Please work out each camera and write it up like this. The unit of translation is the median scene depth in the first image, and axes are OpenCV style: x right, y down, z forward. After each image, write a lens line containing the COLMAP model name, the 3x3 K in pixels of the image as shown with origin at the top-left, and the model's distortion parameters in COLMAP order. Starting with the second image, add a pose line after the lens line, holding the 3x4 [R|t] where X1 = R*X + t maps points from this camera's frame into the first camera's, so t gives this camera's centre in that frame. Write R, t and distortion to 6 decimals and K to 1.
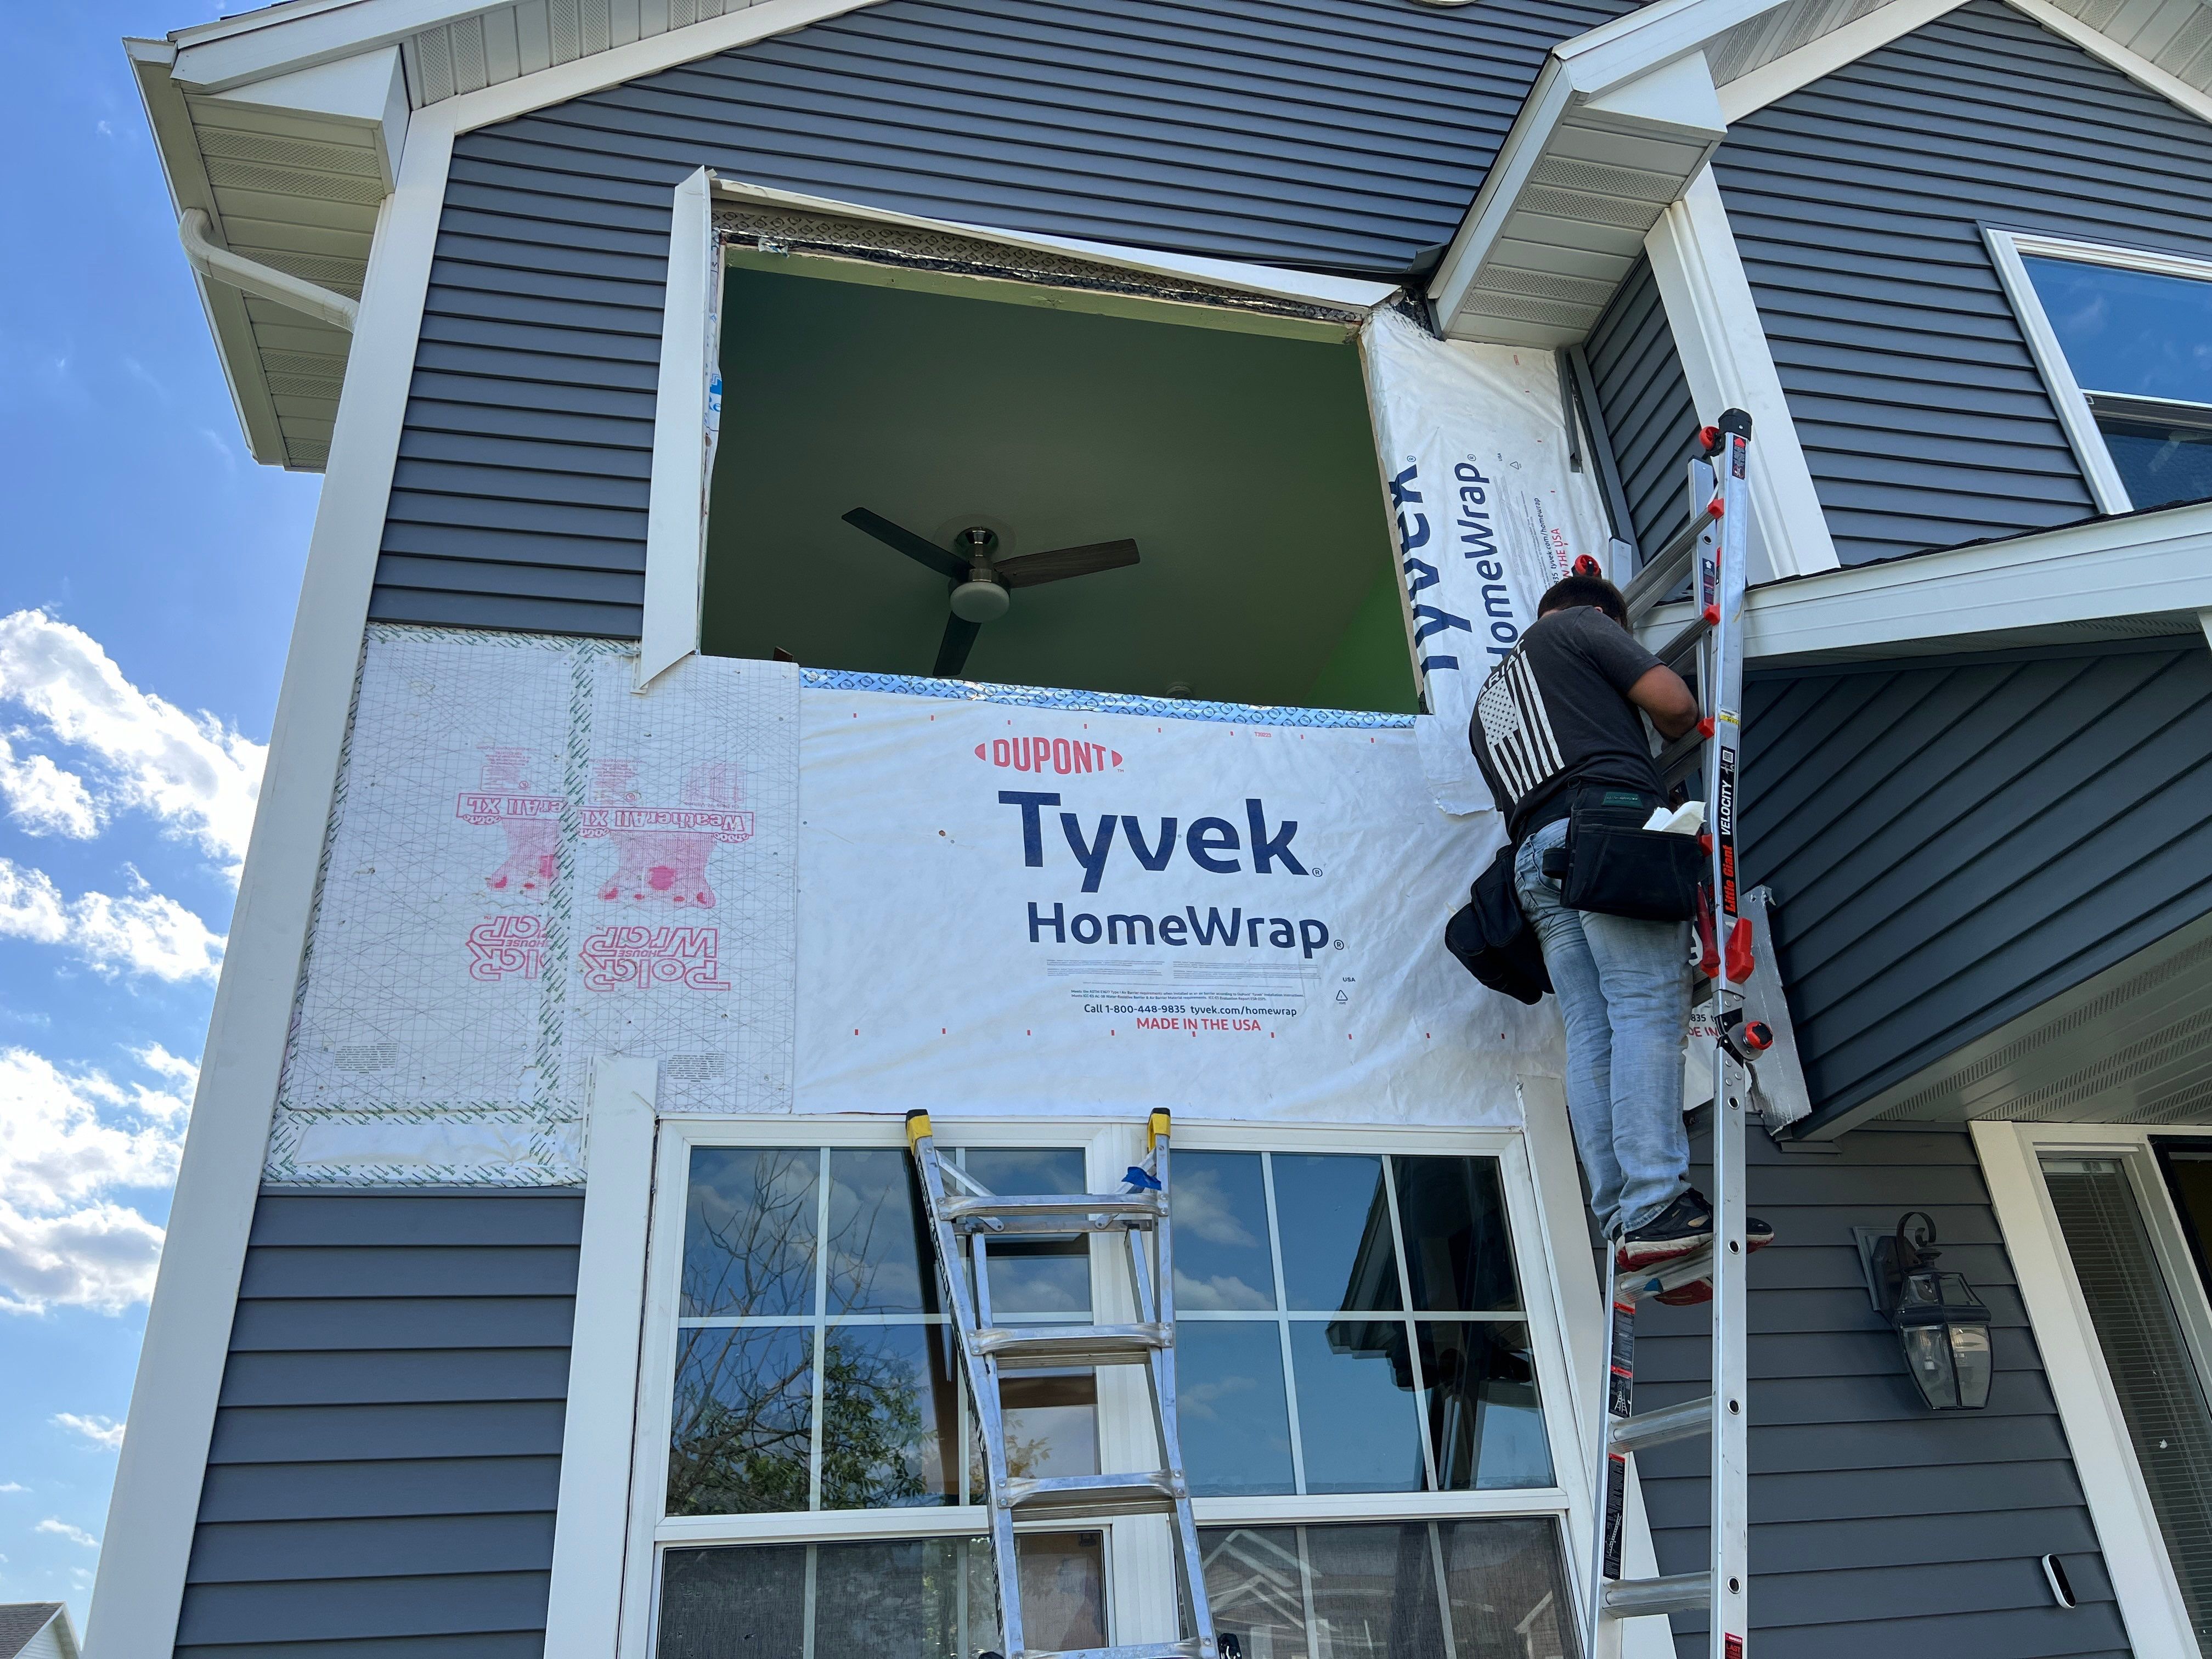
lens RADIAL K [[1661.8, 0, 1113.3], [0, 1661.8, 826.0], [0, 0, 1]] dist [0.056980, -0.063084]
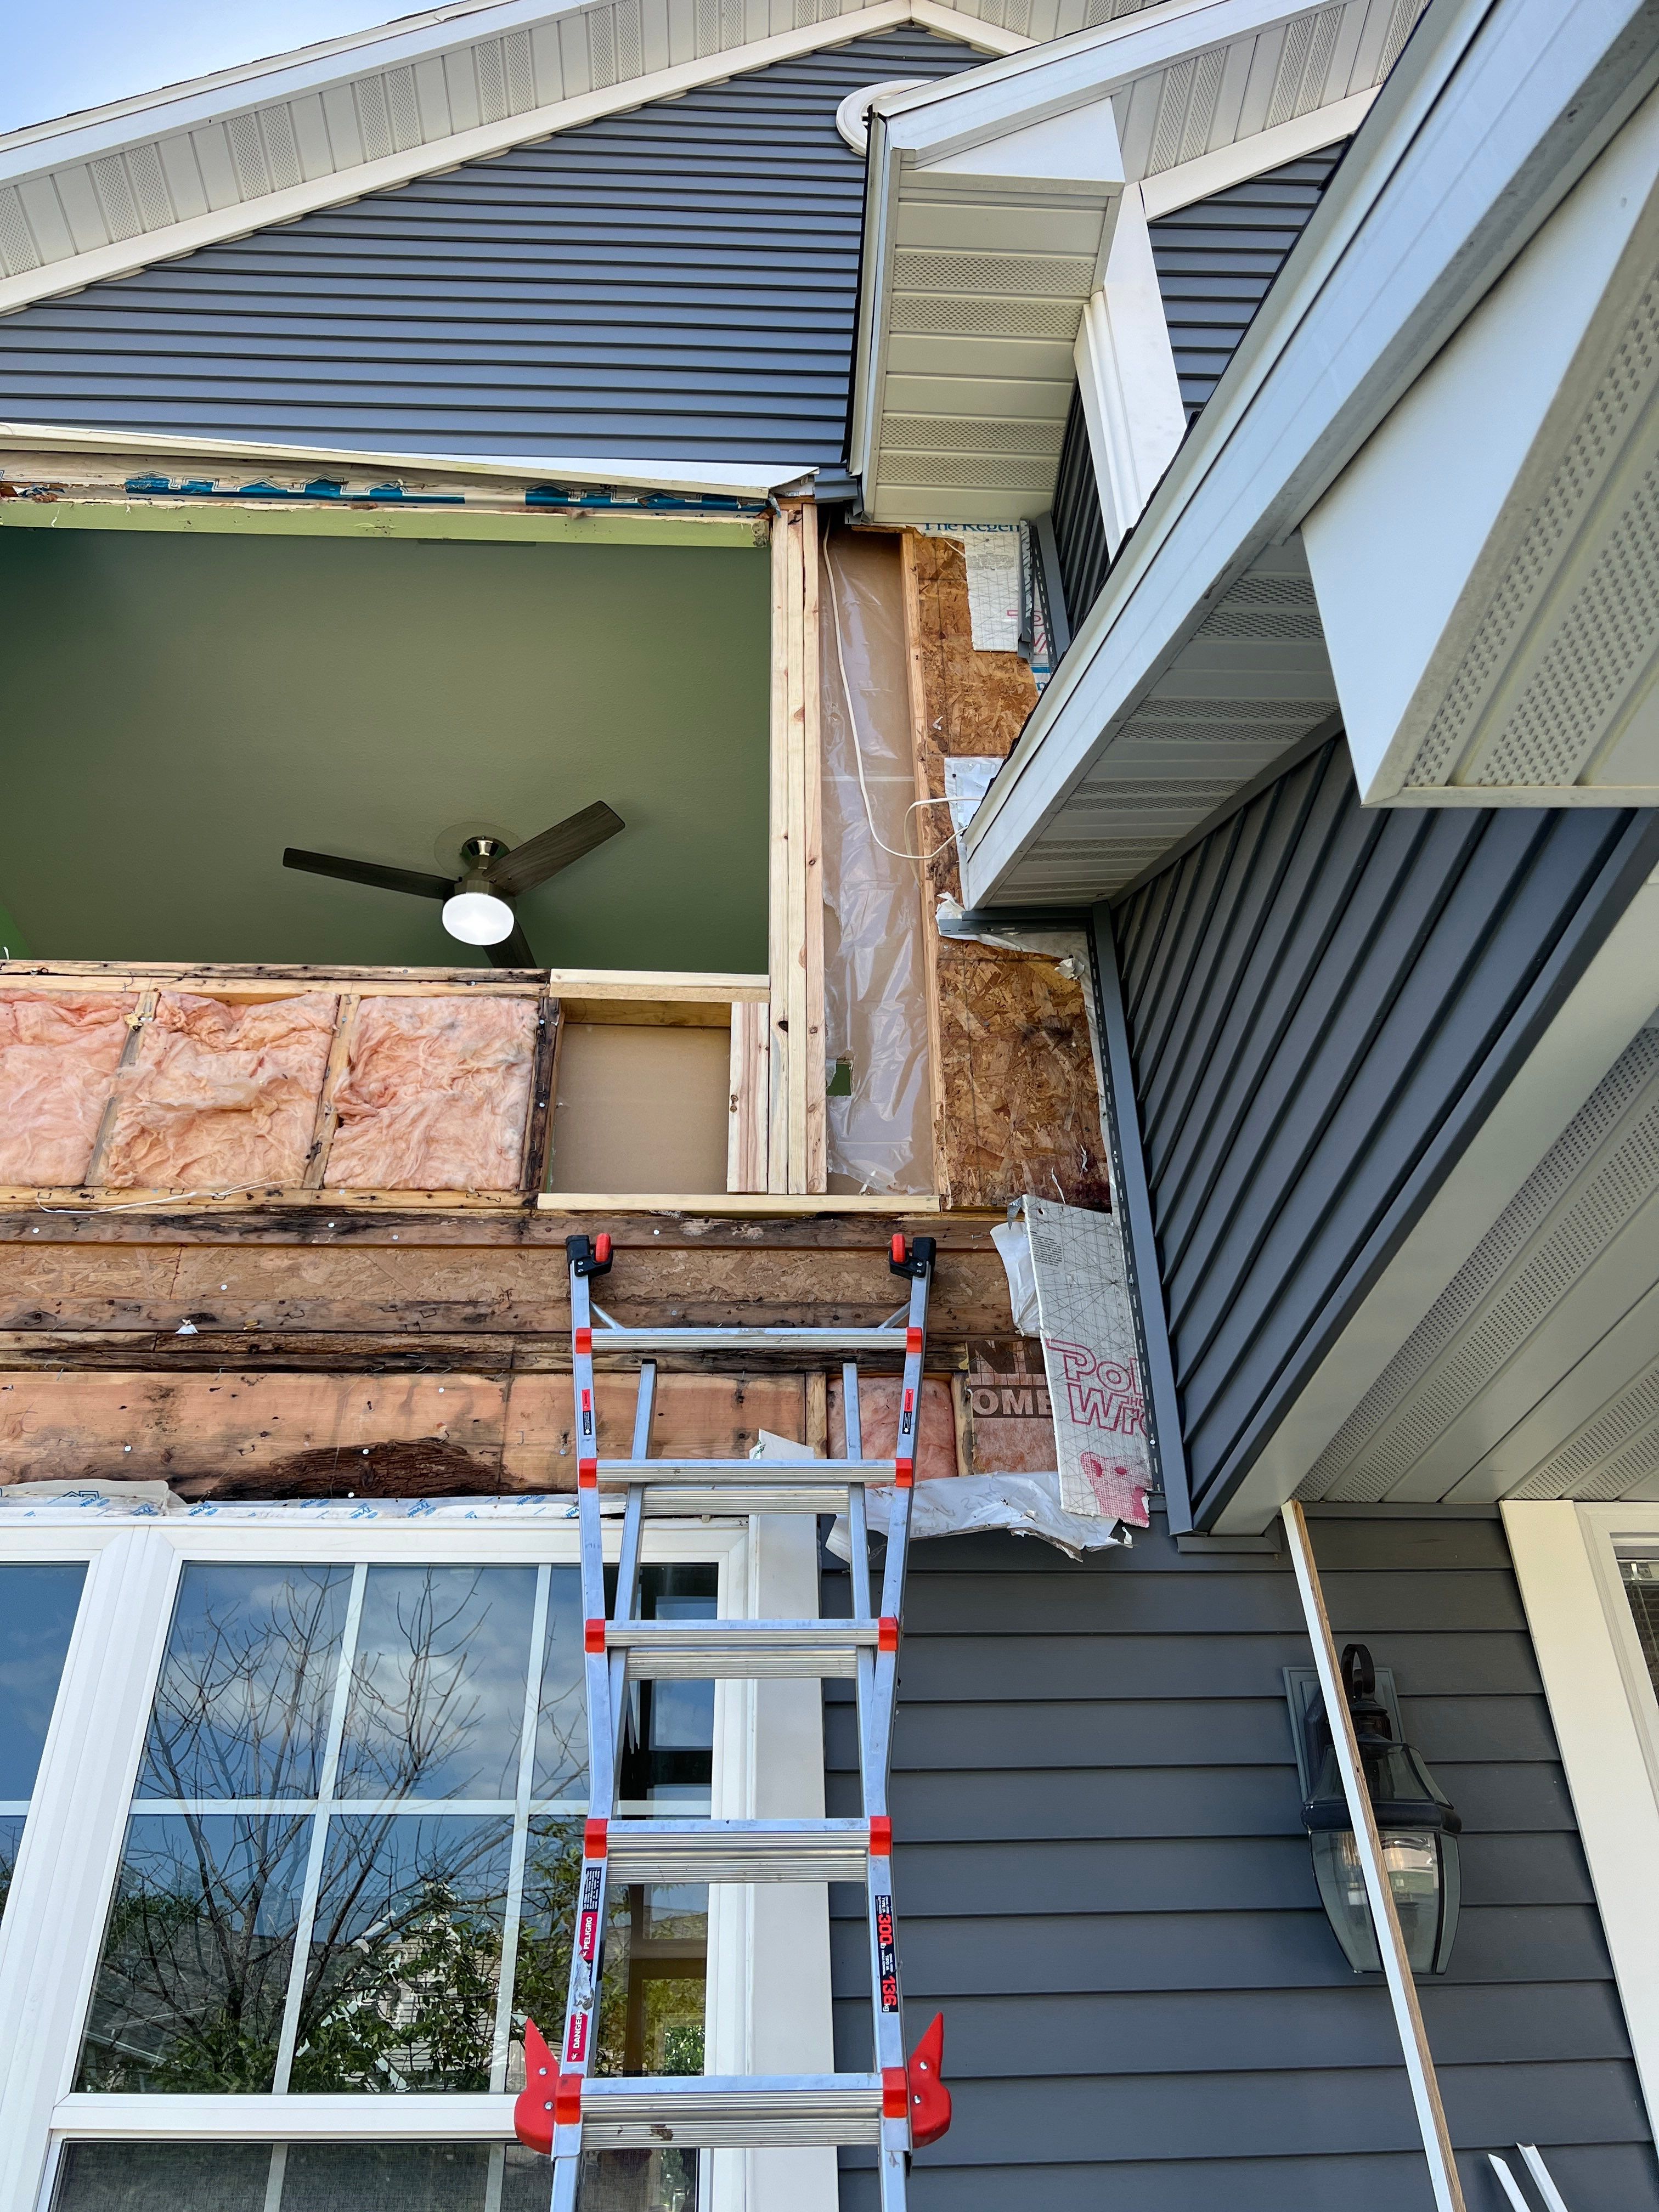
lens RADIAL K [[1664.5, 0, 823.3], [0, 1664.5, 1091.3], [0, 0, 1]] dist [0.063769, -0.056312]
pose [[0.981942, -0.061434, -0.178931, 0.362581], [0.045609, 0.994783, -0.091253, 0.061238], [0.183604, 0.081445, 0.979621, 0.278361]]
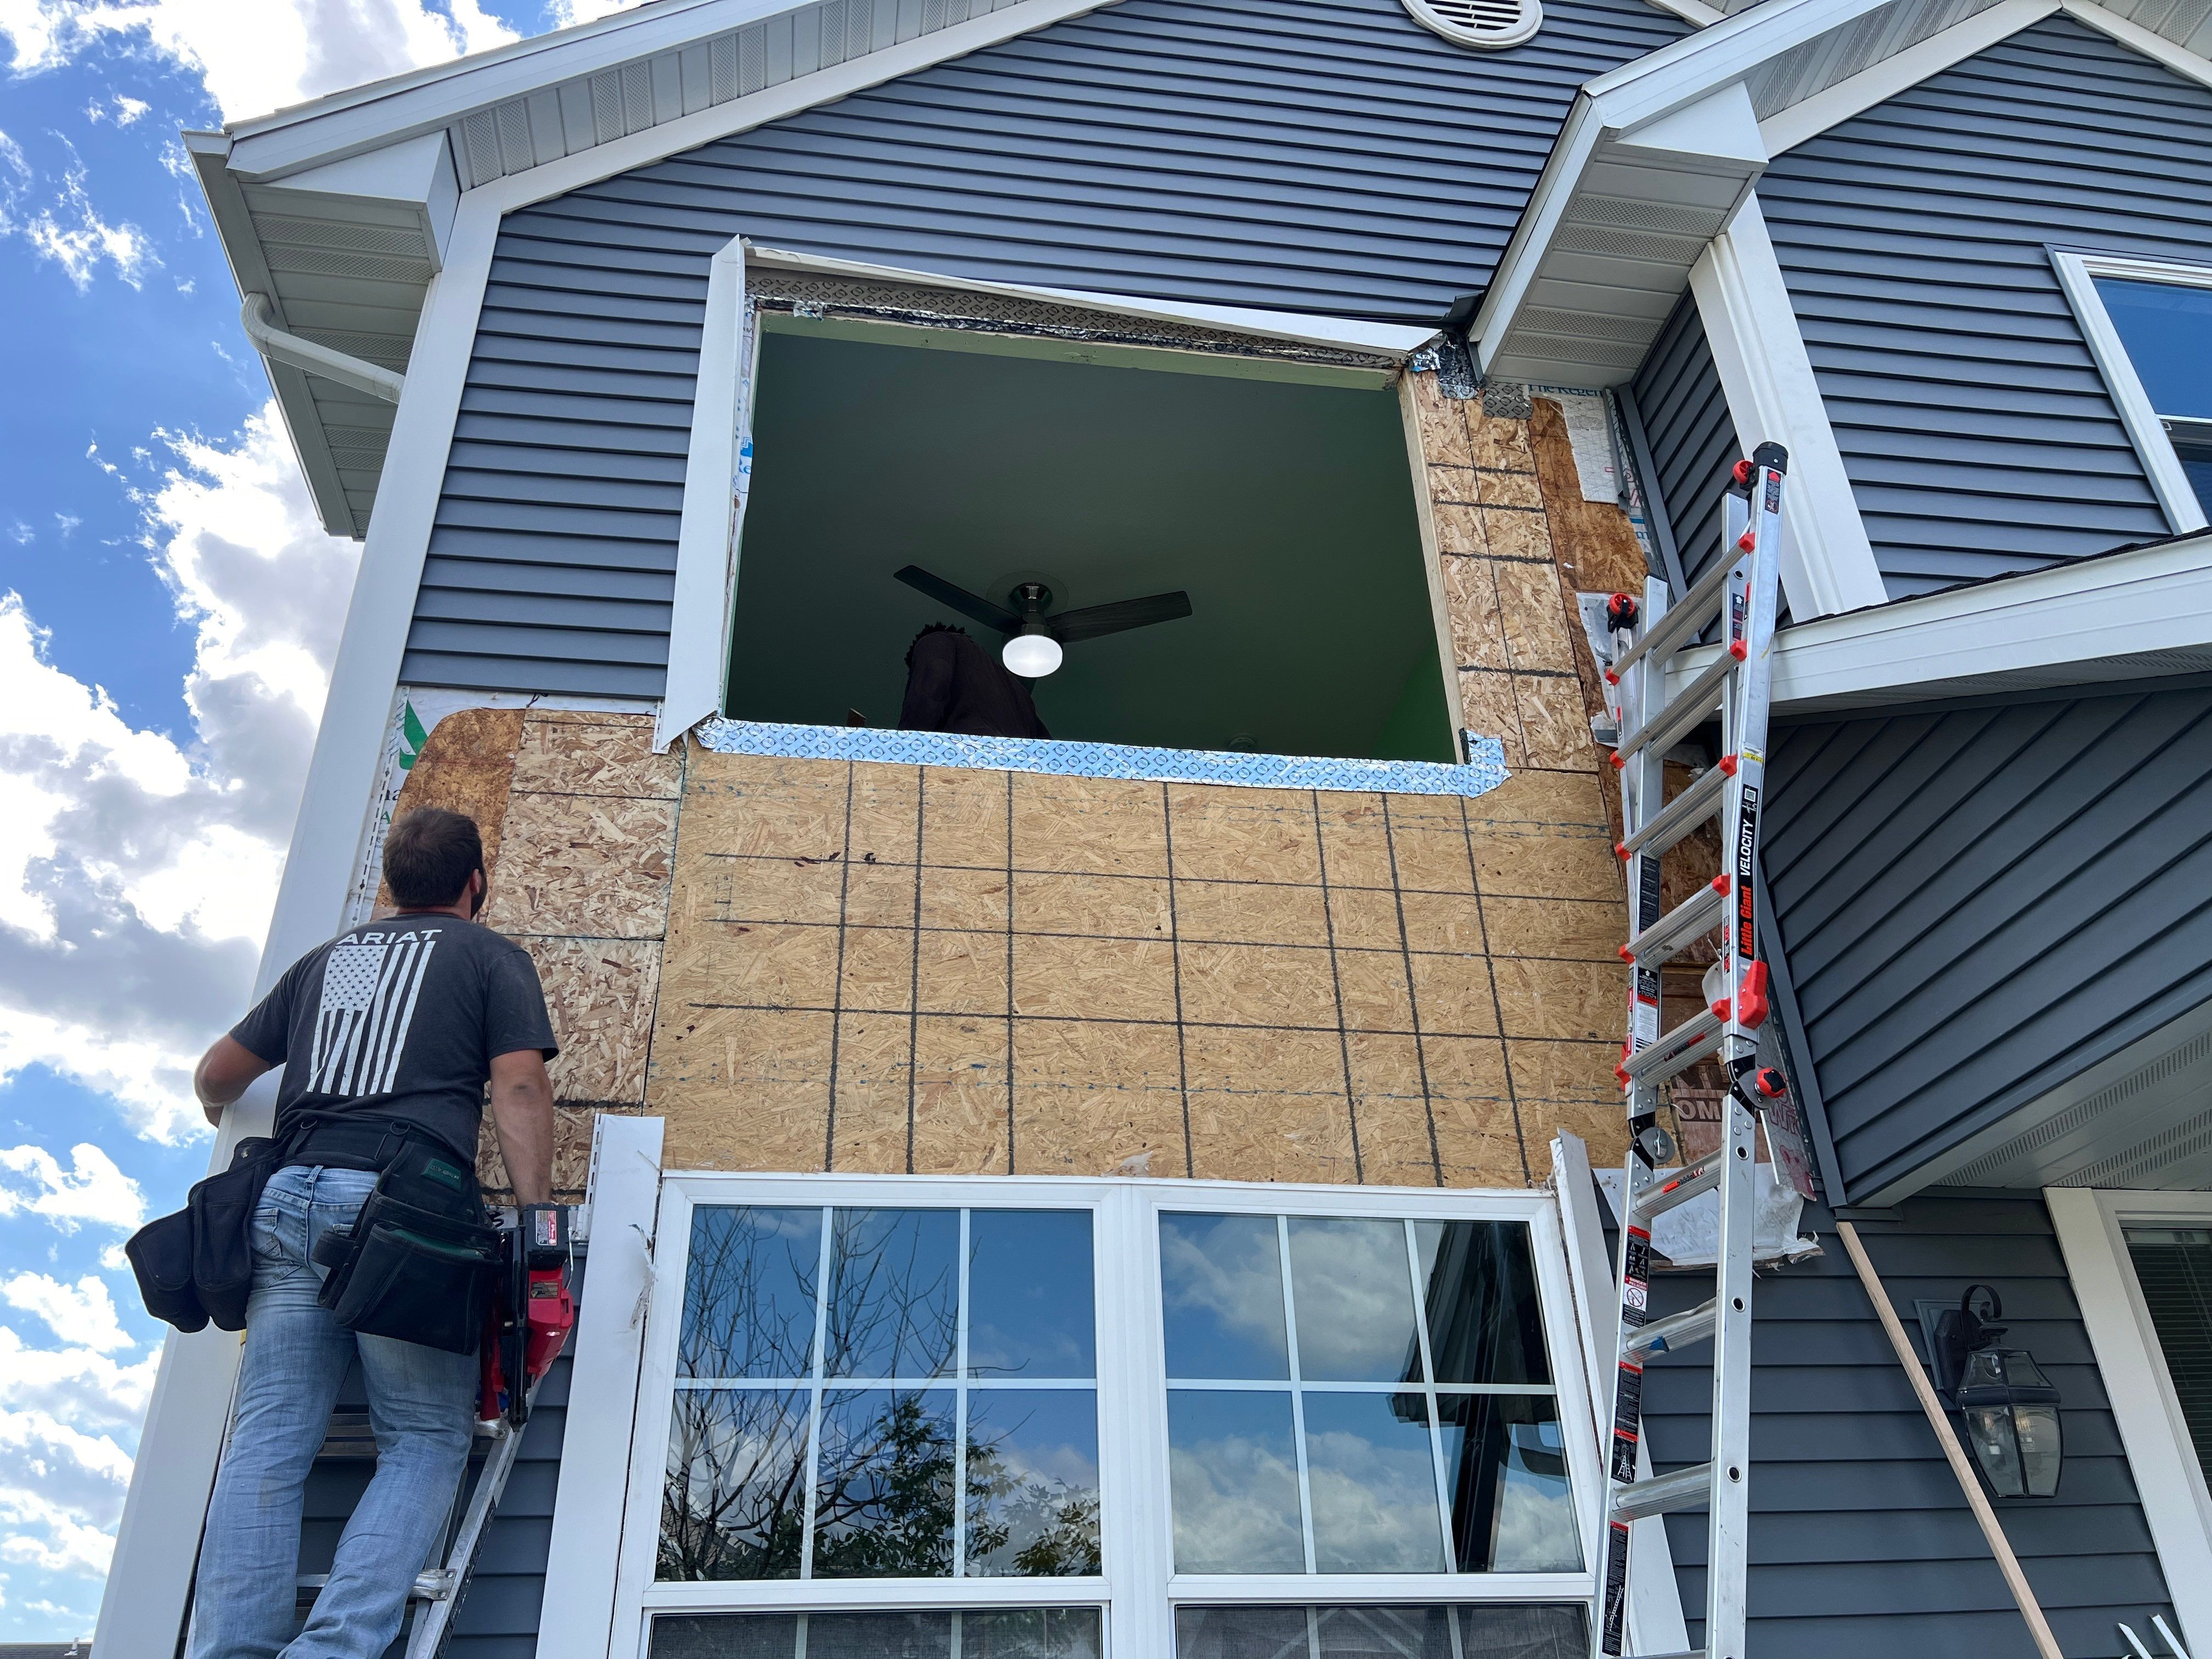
lens RADIAL K [[1661.8, 0, 1104.2], [0, 1661.8, 830.1], [0, 0, 1]] dist [0.056980, -0.063084]
pose [[0.997166, -0.009189, -0.074672, 0.054086], [0.006957, 0.999523, -0.030096, -0.000081], [0.074913, 0.029492, 0.996754, 0.013686]]
